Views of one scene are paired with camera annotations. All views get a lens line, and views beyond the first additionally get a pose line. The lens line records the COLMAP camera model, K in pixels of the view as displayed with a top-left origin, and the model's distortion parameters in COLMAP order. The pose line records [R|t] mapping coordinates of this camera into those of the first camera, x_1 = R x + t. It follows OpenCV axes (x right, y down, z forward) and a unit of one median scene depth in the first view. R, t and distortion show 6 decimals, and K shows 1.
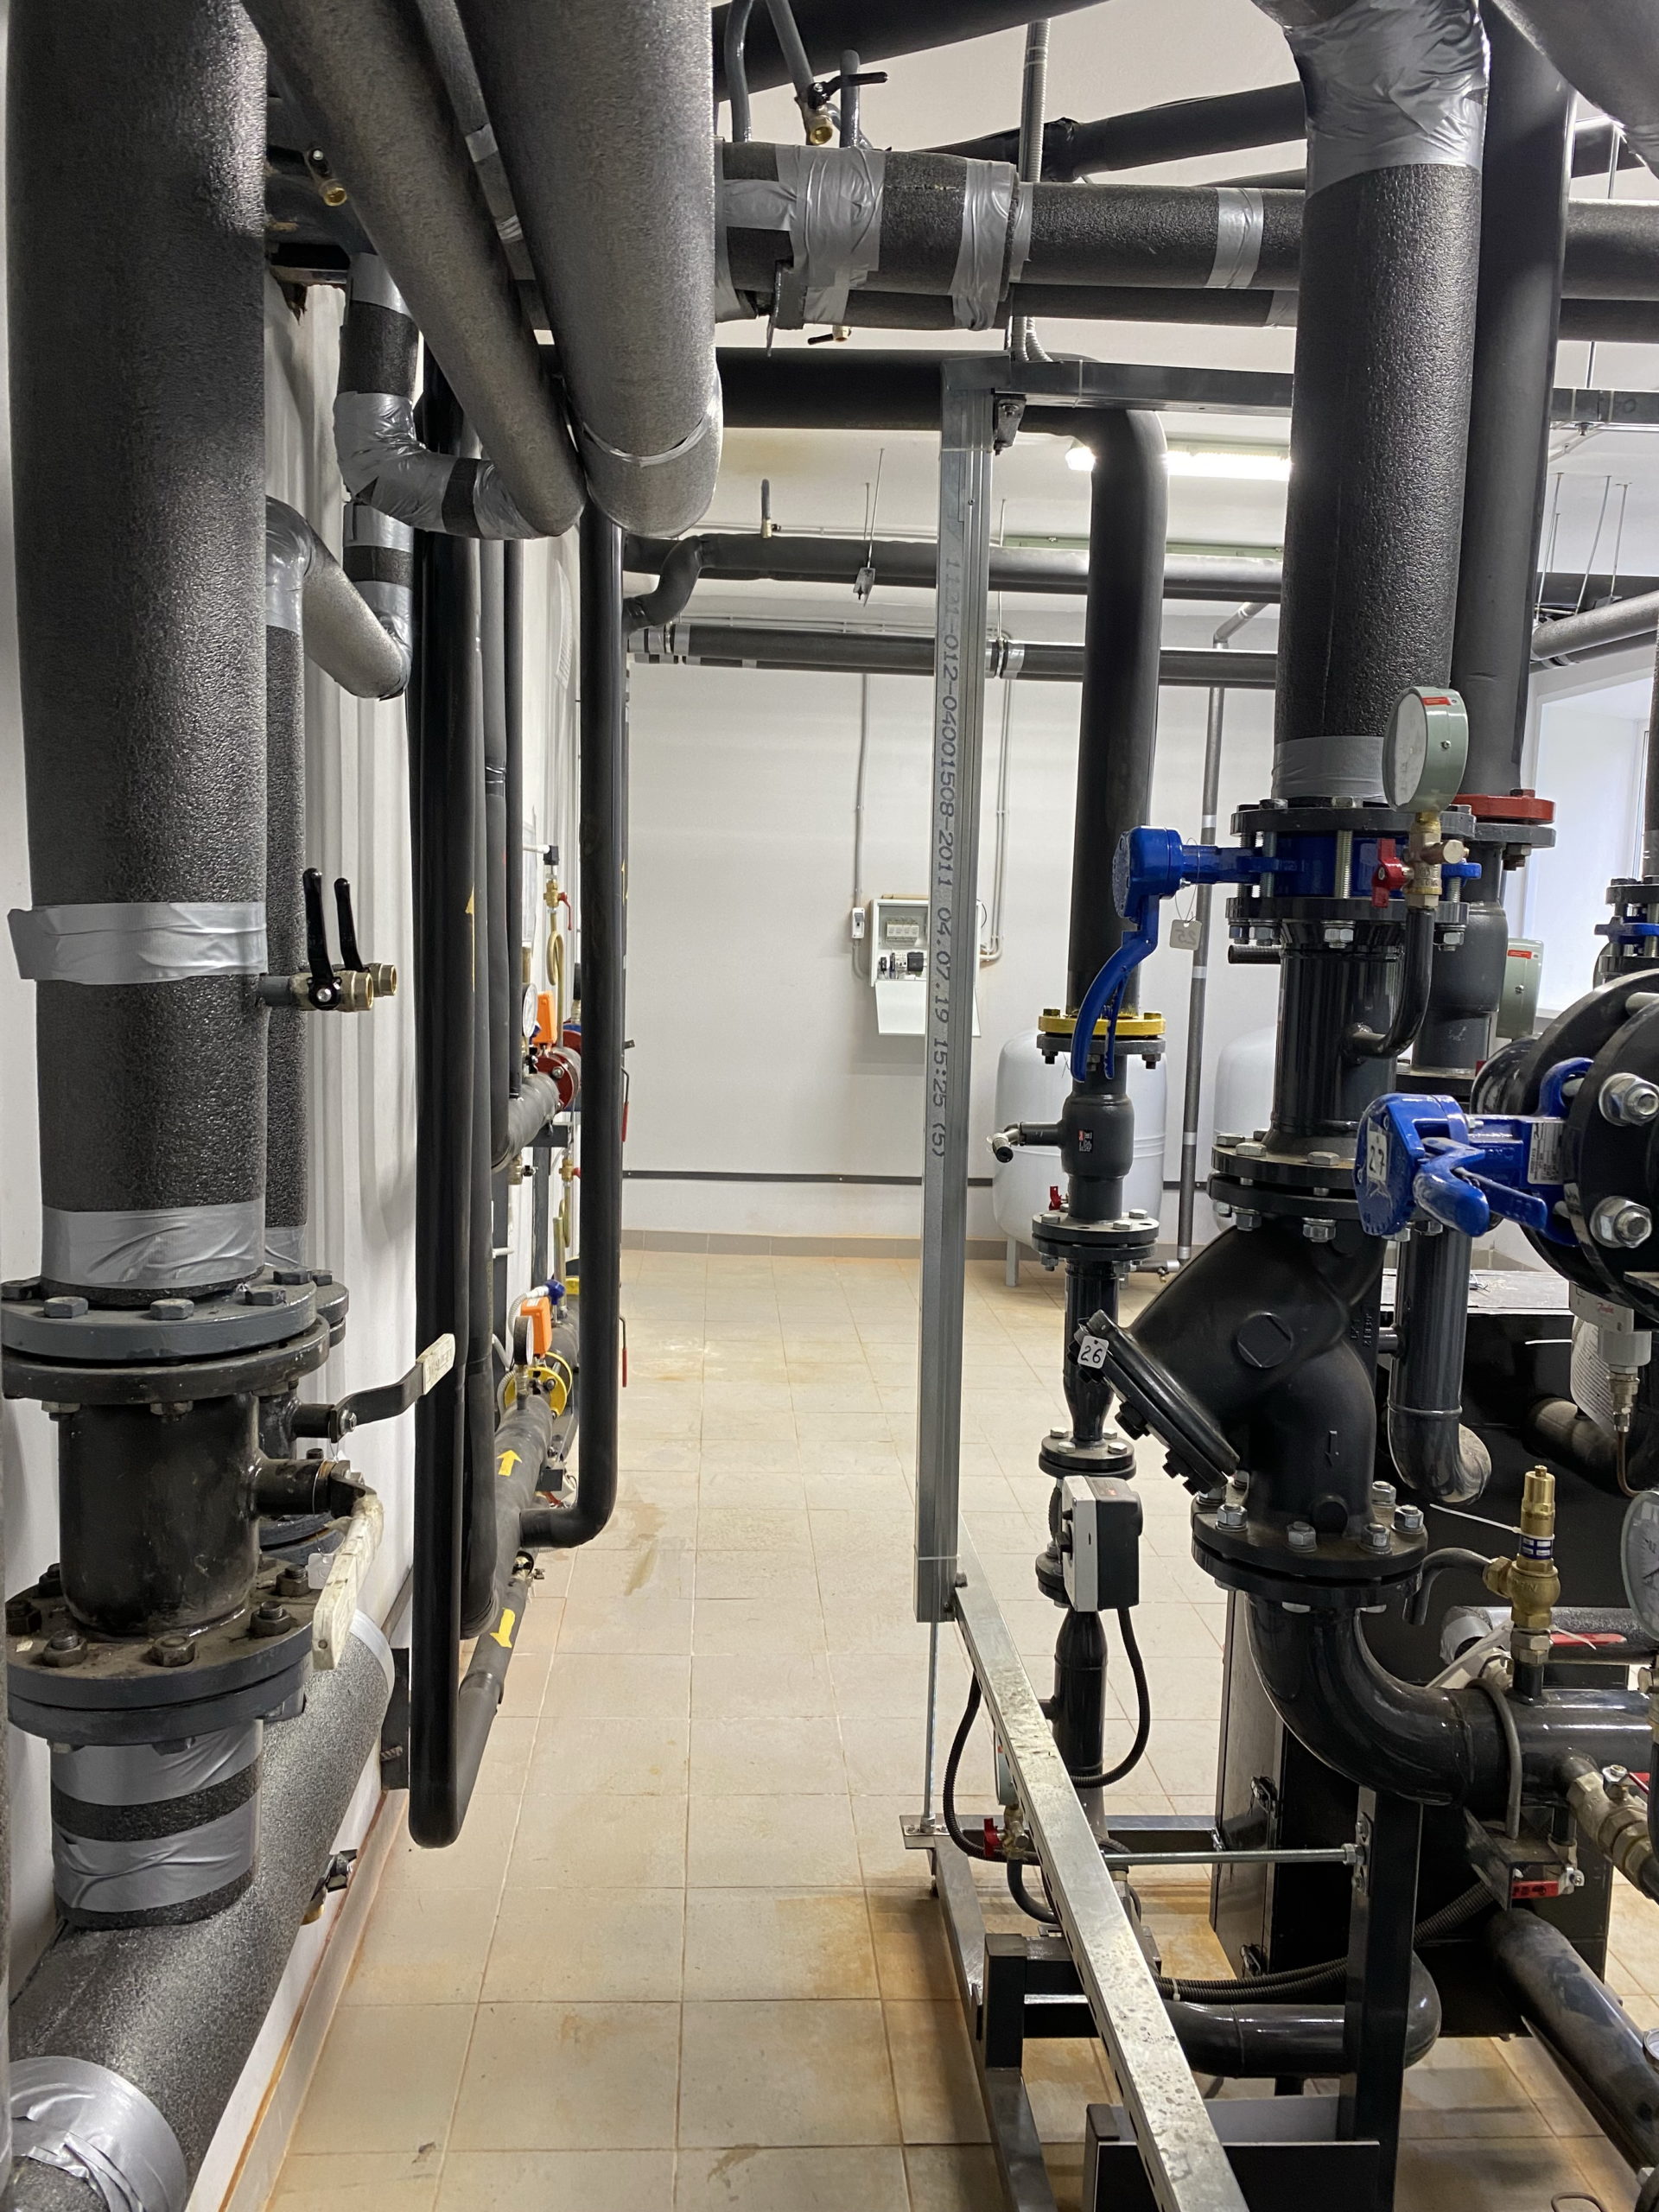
lens RADIAL K [[1681.5, 0, 826.9], [0, 1681.5, 1095.2], [0, 0, 1]] dist [0.016201, -0.005420]
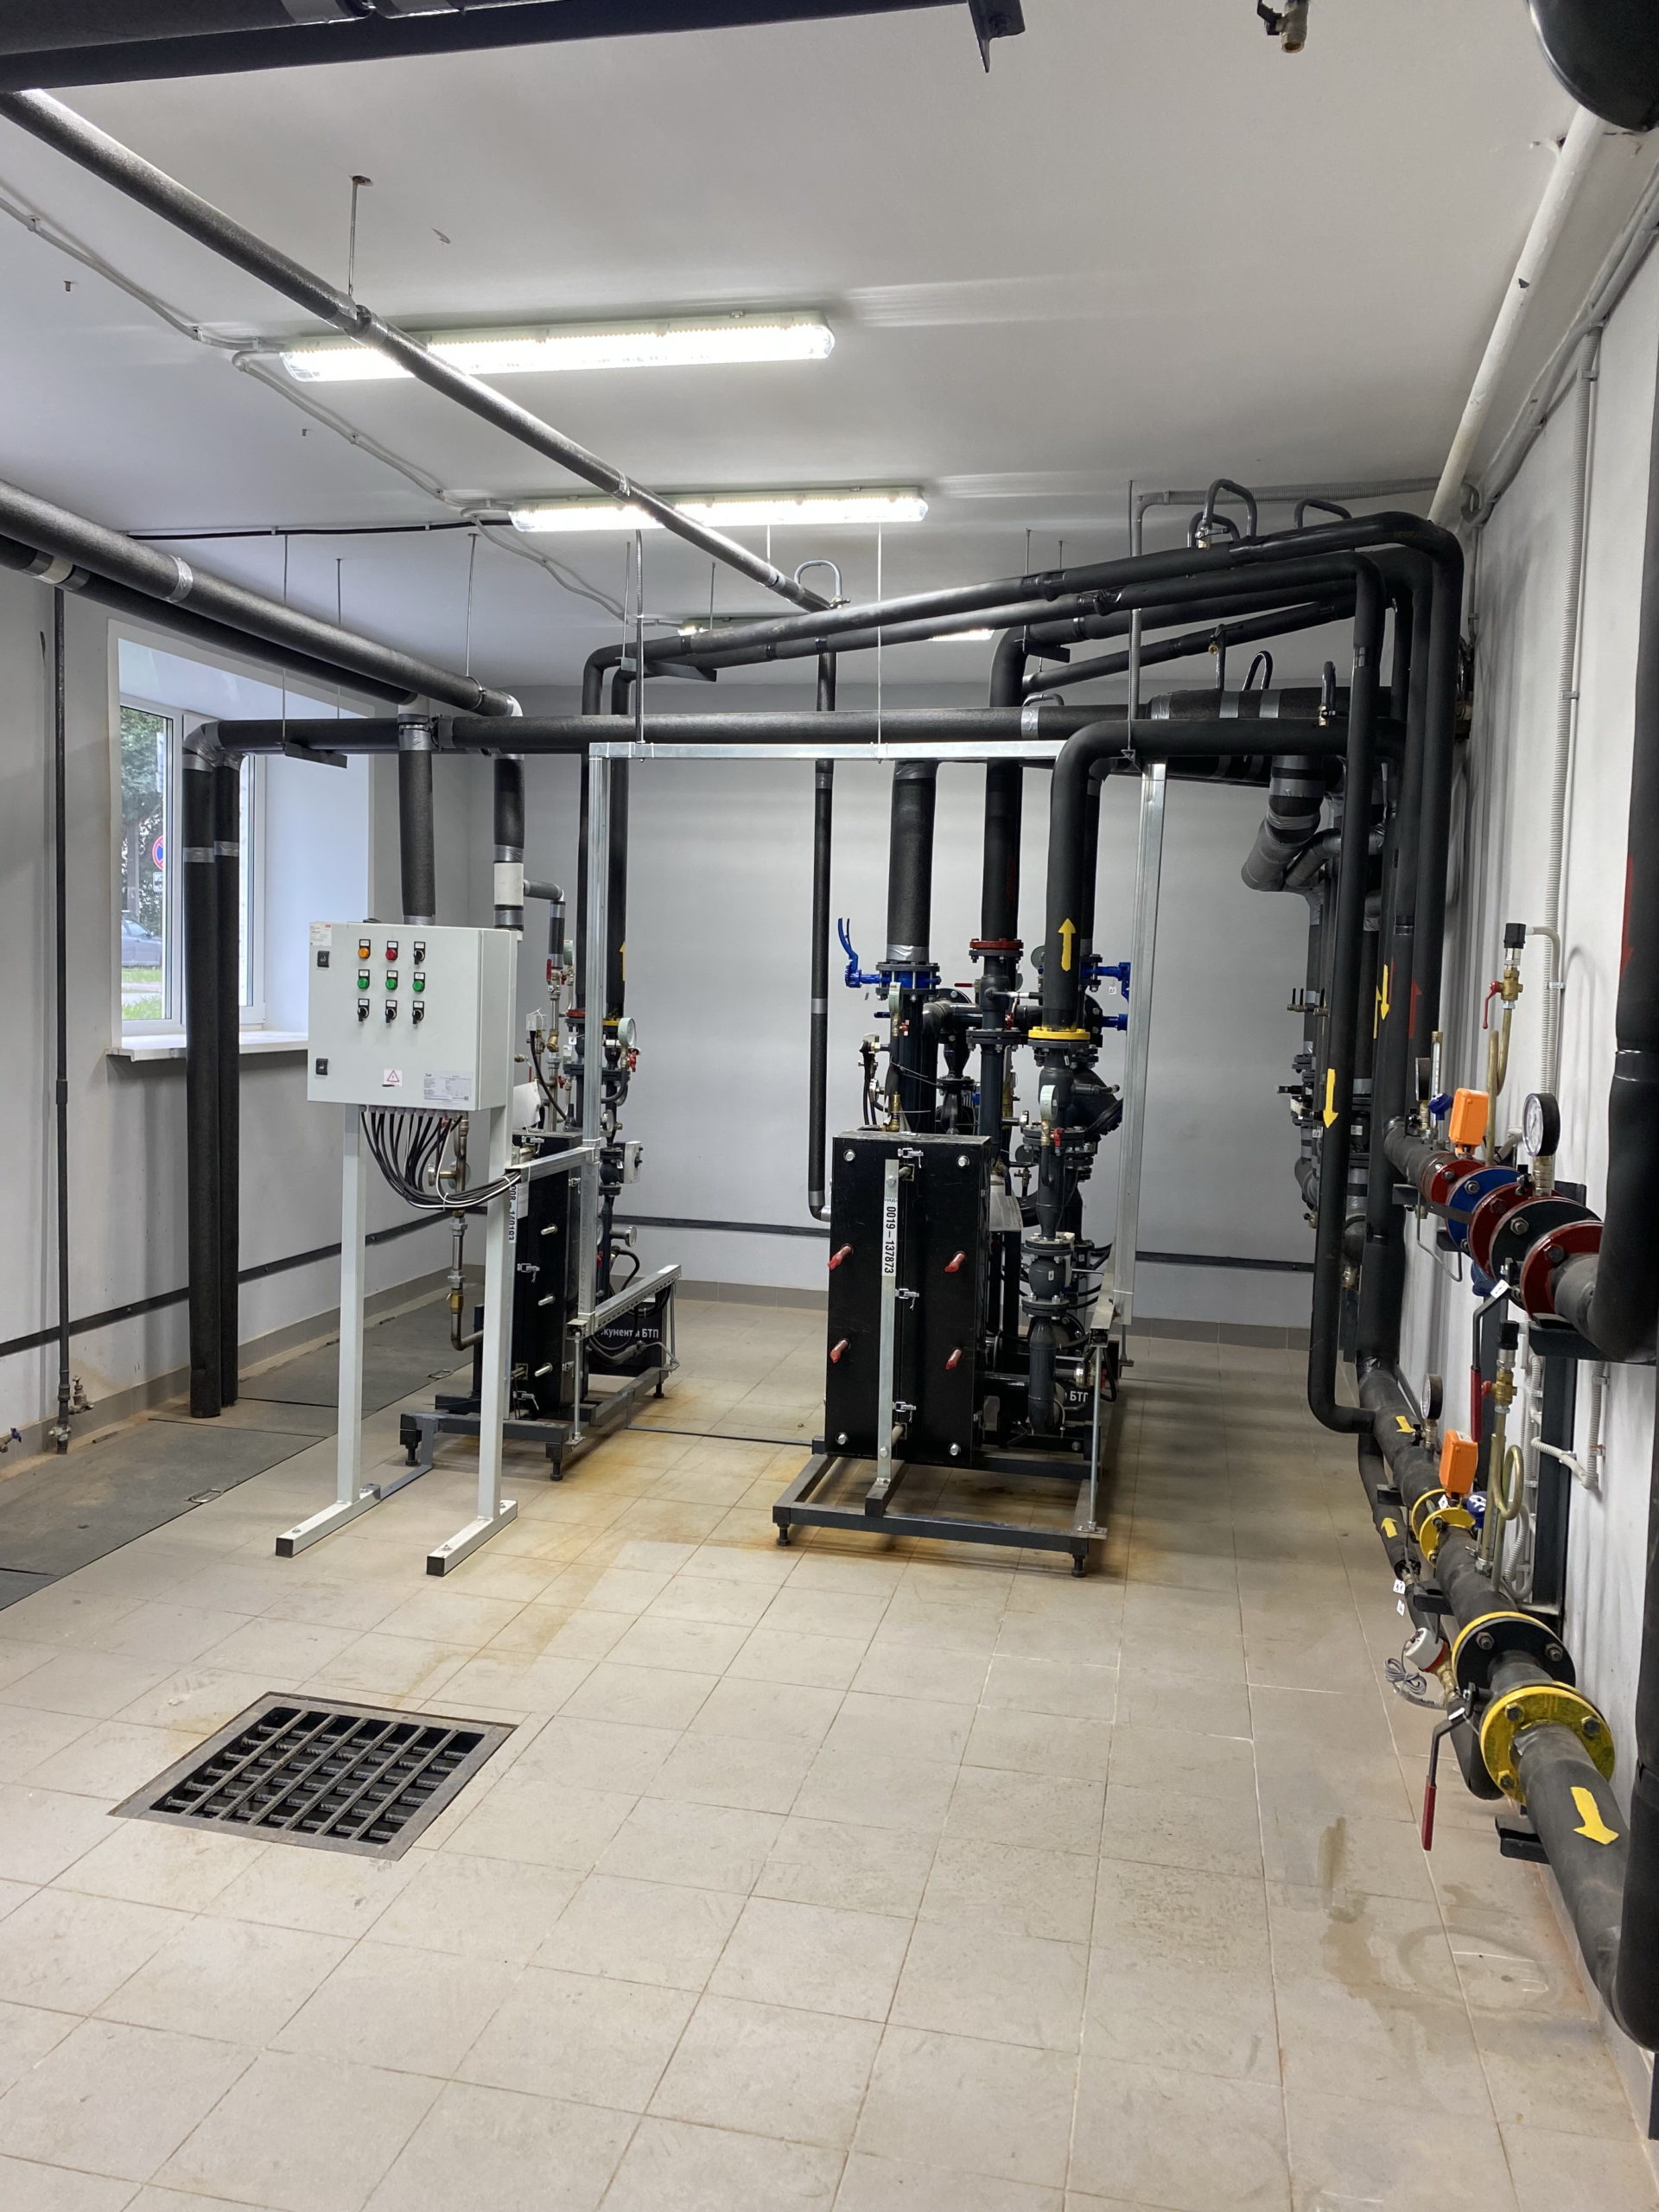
lens RADIAL K [[1681.5, 0, 819.9], [0, 1681.5, 1097.8], [0, 0, 1]] dist [0.016201, -0.005420]
pose [[-0.959856, -0.081779, 0.268309, -0.042837], [-0.032299, 0.982417, 0.183887, -0.127422], [-0.278629, 0.167839, -0.945619, 1.168796]]
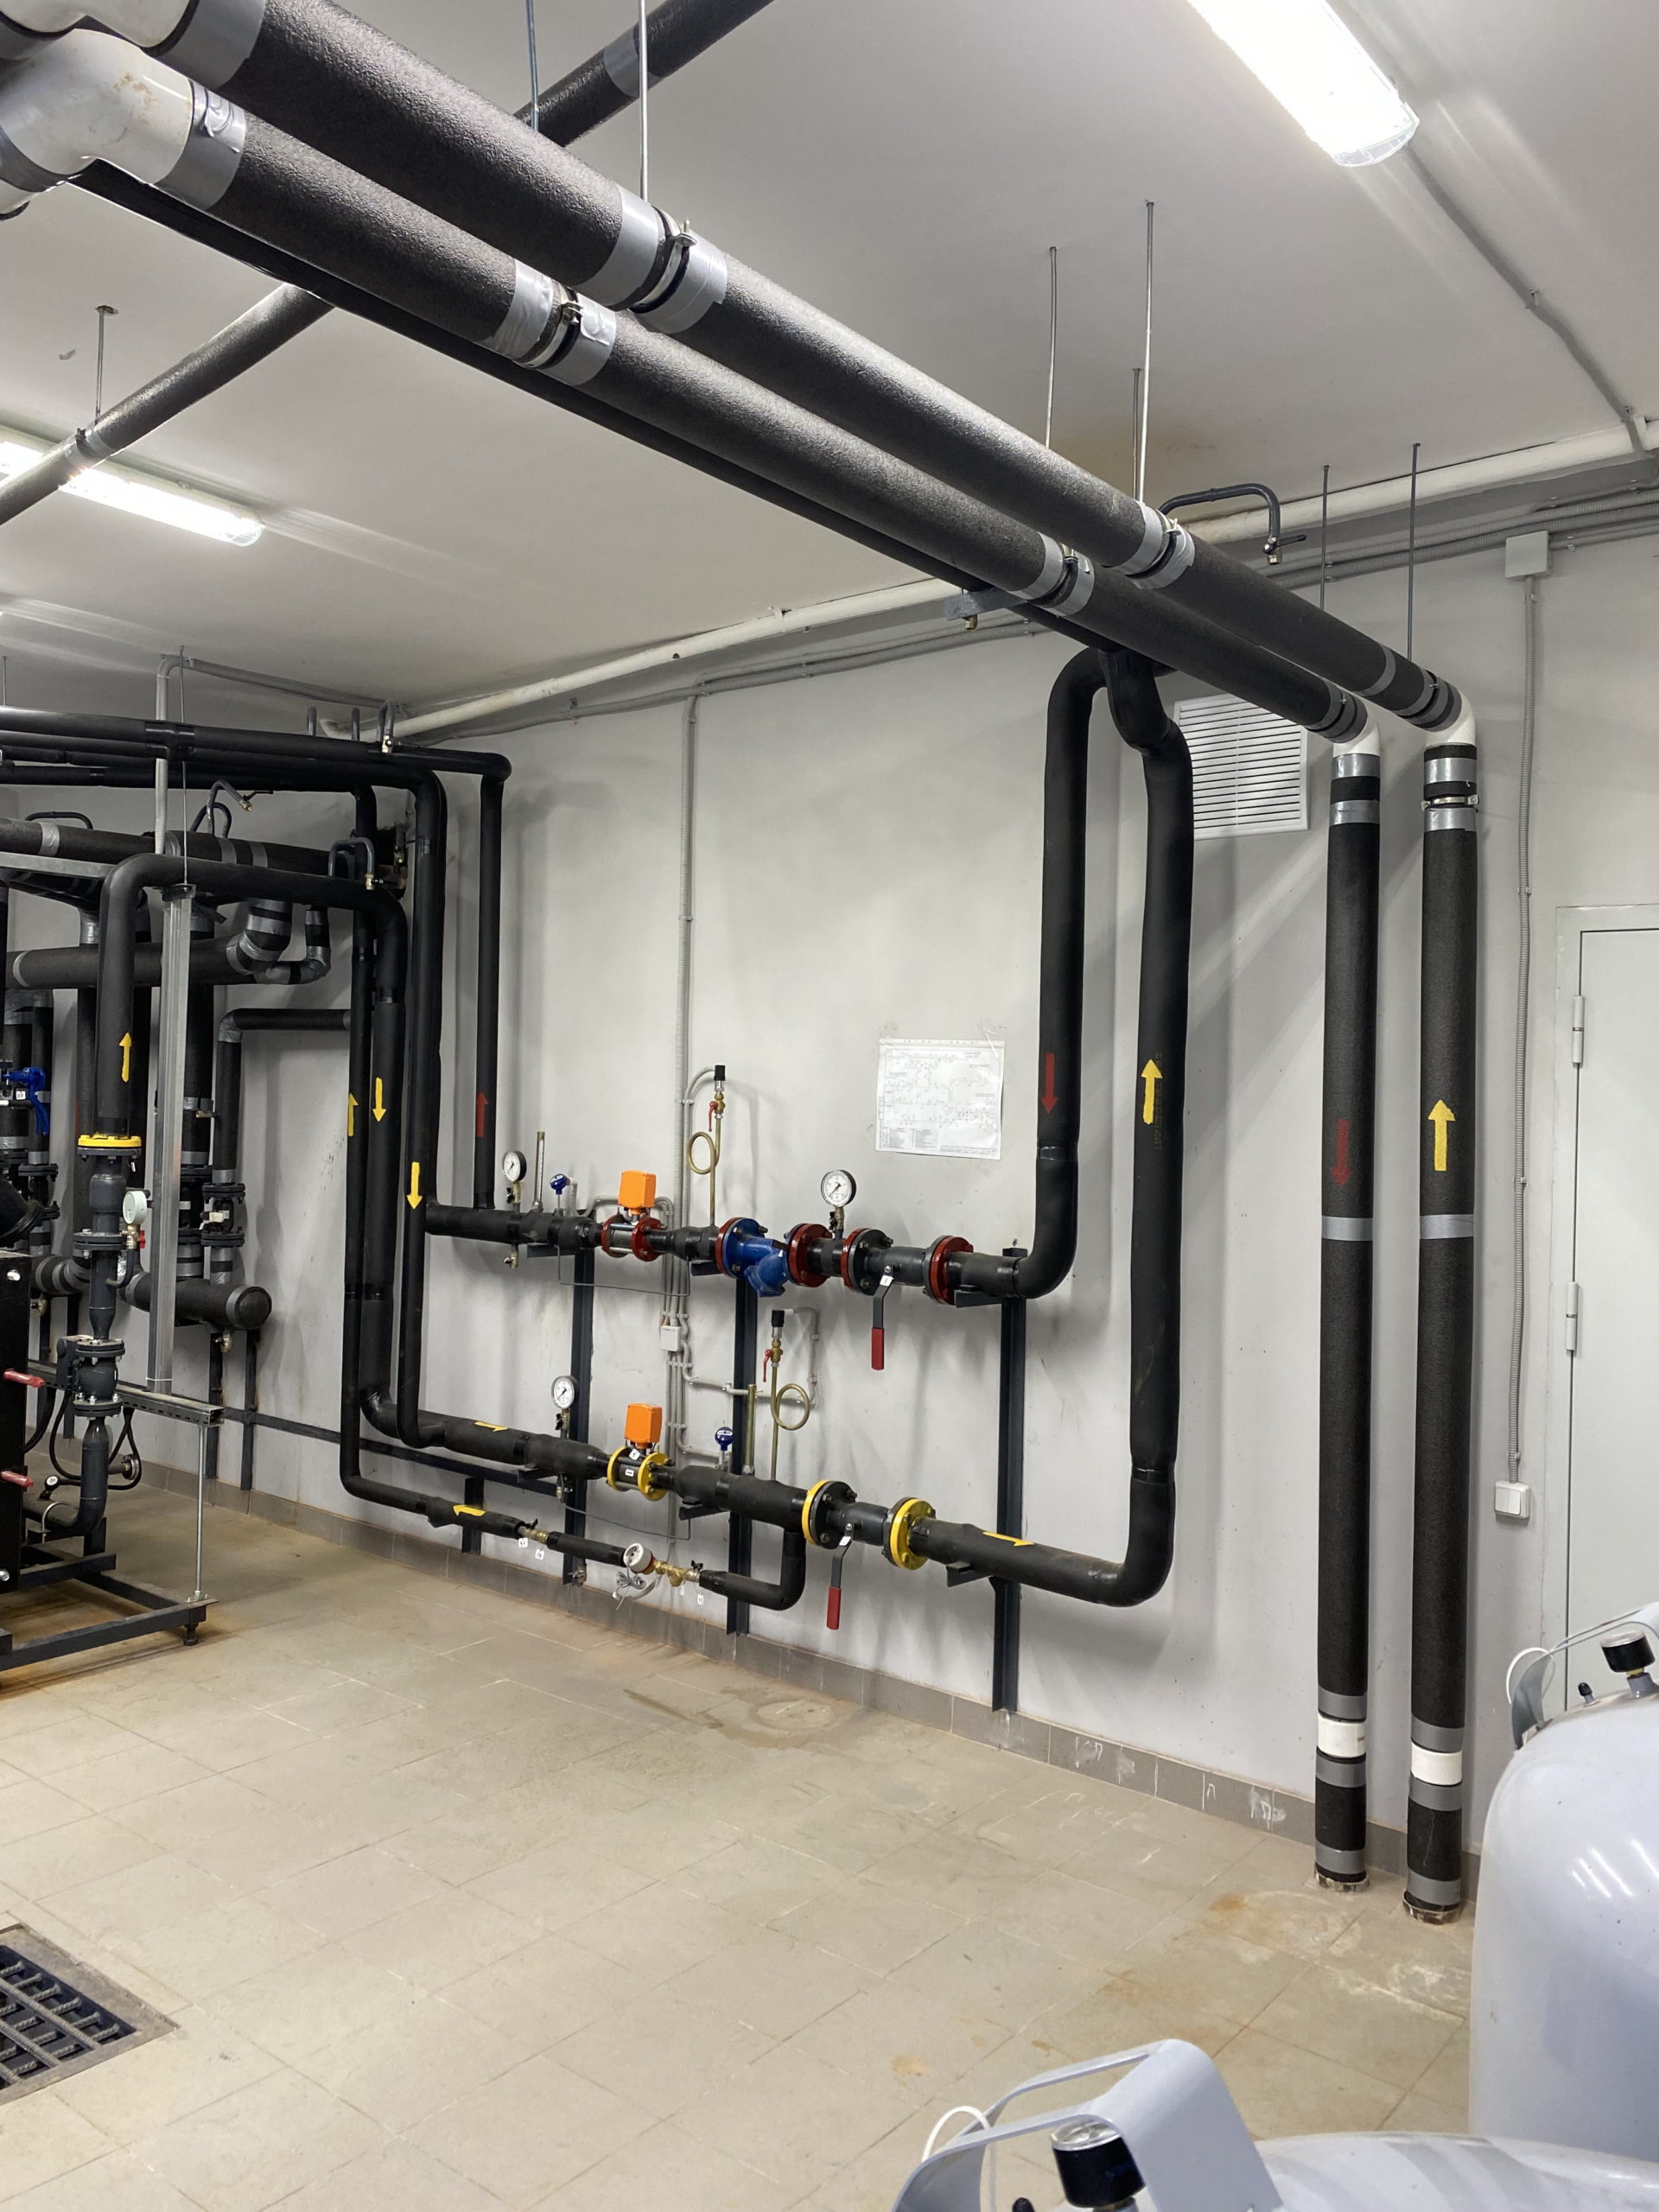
lens RADIAL K [[1681.5, 0, 825.8], [0, 1681.5, 1090.3], [0, 0, 1]] dist [0.016201, -0.005420]
pose [[-0.673765, -0.053667, -0.736994, 0.438771], [-0.125586, 0.991166, 0.042636, -0.120160], [0.728196, 0.121283, -0.674553, 1.198717]]
